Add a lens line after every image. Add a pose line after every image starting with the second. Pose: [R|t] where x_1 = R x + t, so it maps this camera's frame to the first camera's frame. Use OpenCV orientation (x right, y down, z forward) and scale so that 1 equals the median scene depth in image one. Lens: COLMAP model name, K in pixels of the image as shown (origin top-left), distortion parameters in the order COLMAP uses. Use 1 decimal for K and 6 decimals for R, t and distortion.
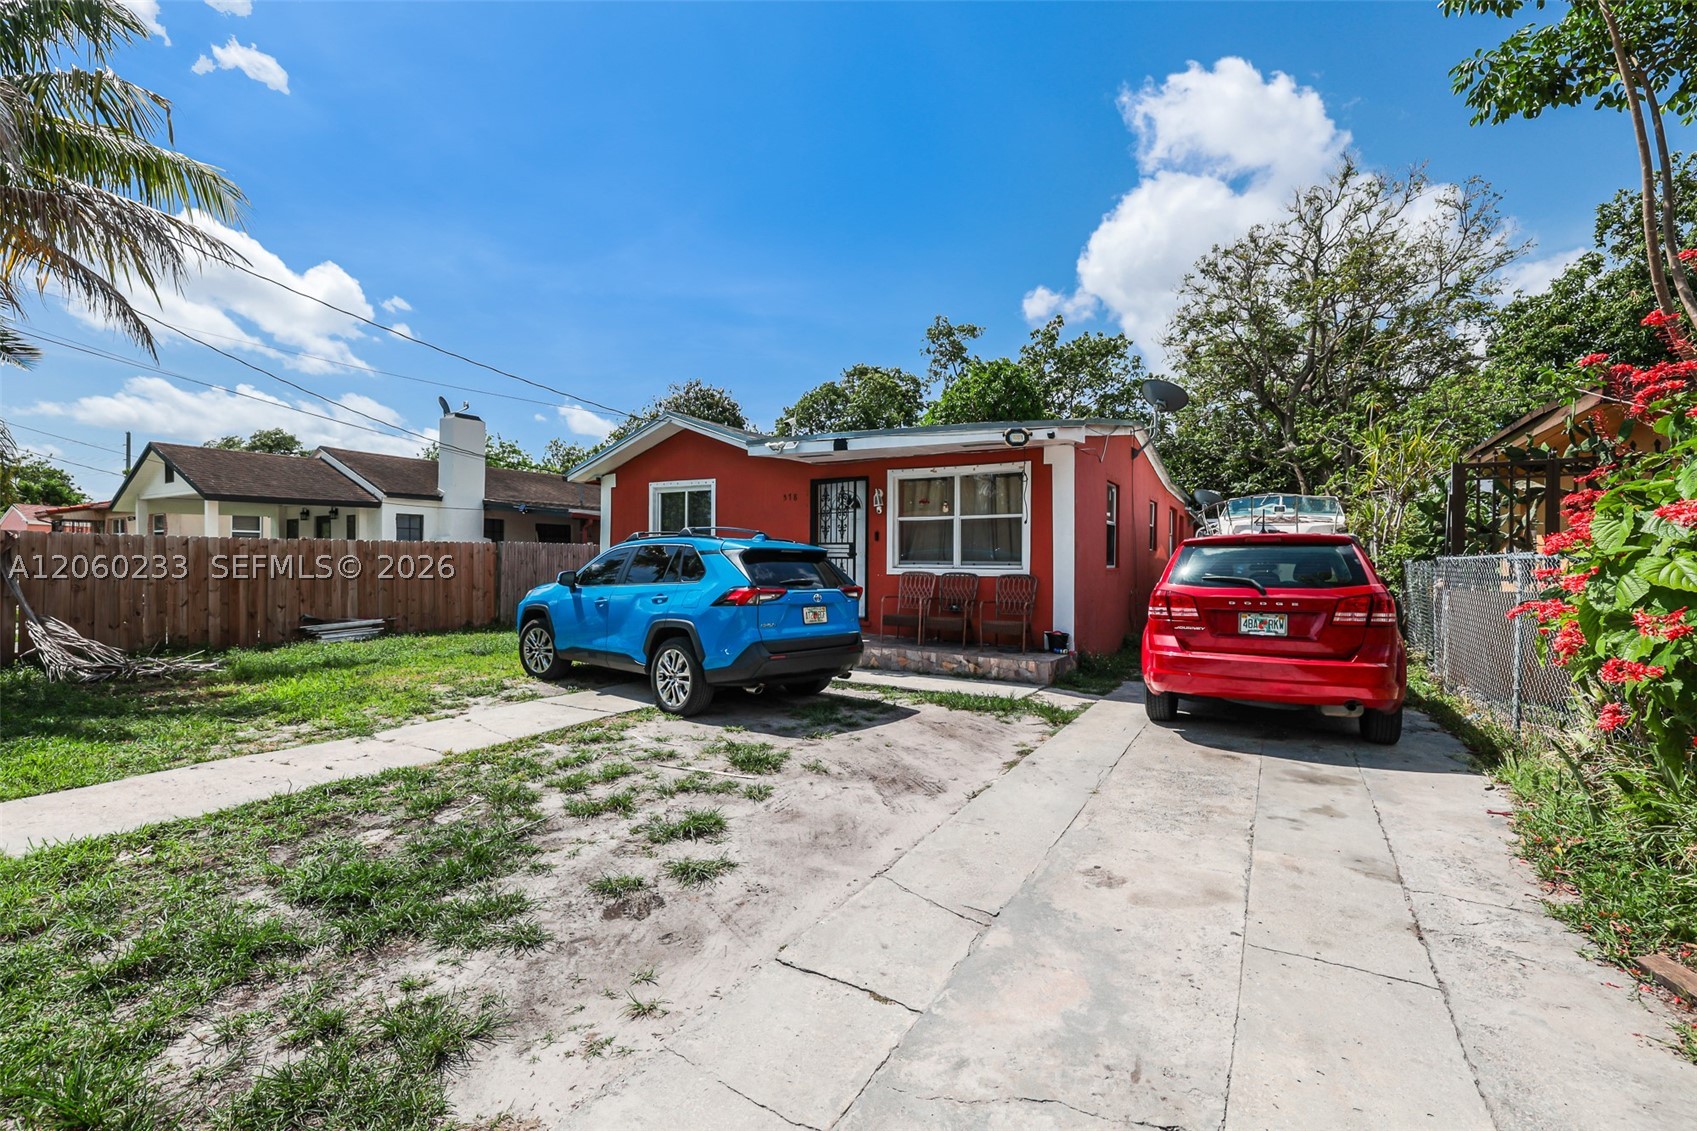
lens RADIAL K [[712.6, 0, 837.1], [0, 712.6, 555.1], [0, 0, 1]] dist [0.000008, -0.000091]
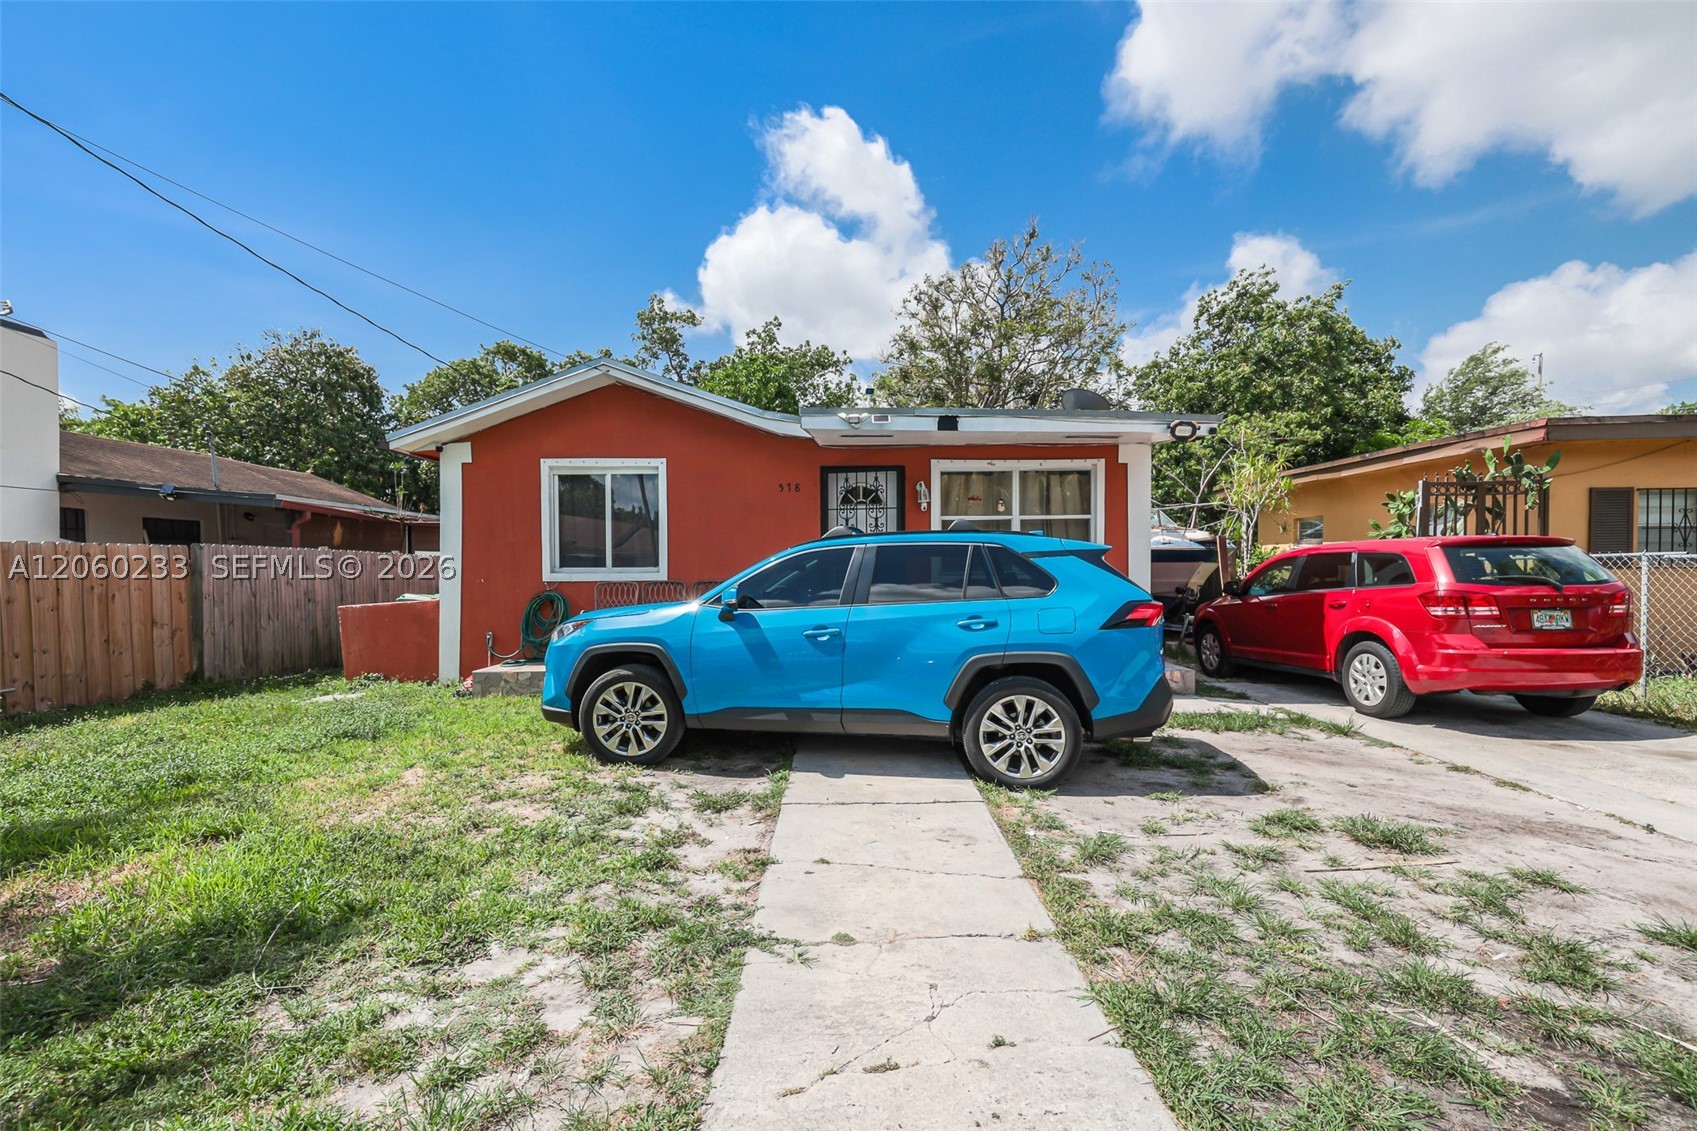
lens RADIAL K [[730.9, 0, 839.5], [0, 730.9, 576.8], [0, 0, 1]] dist [-0.001443, 0.000264]
pose [[0.866553, -0.015913, 0.498832, -0.476352], [0.007962, 0.999805, 0.018062, 0.002888], [-0.499022, -0.011680, 0.866511, 0.313243]]
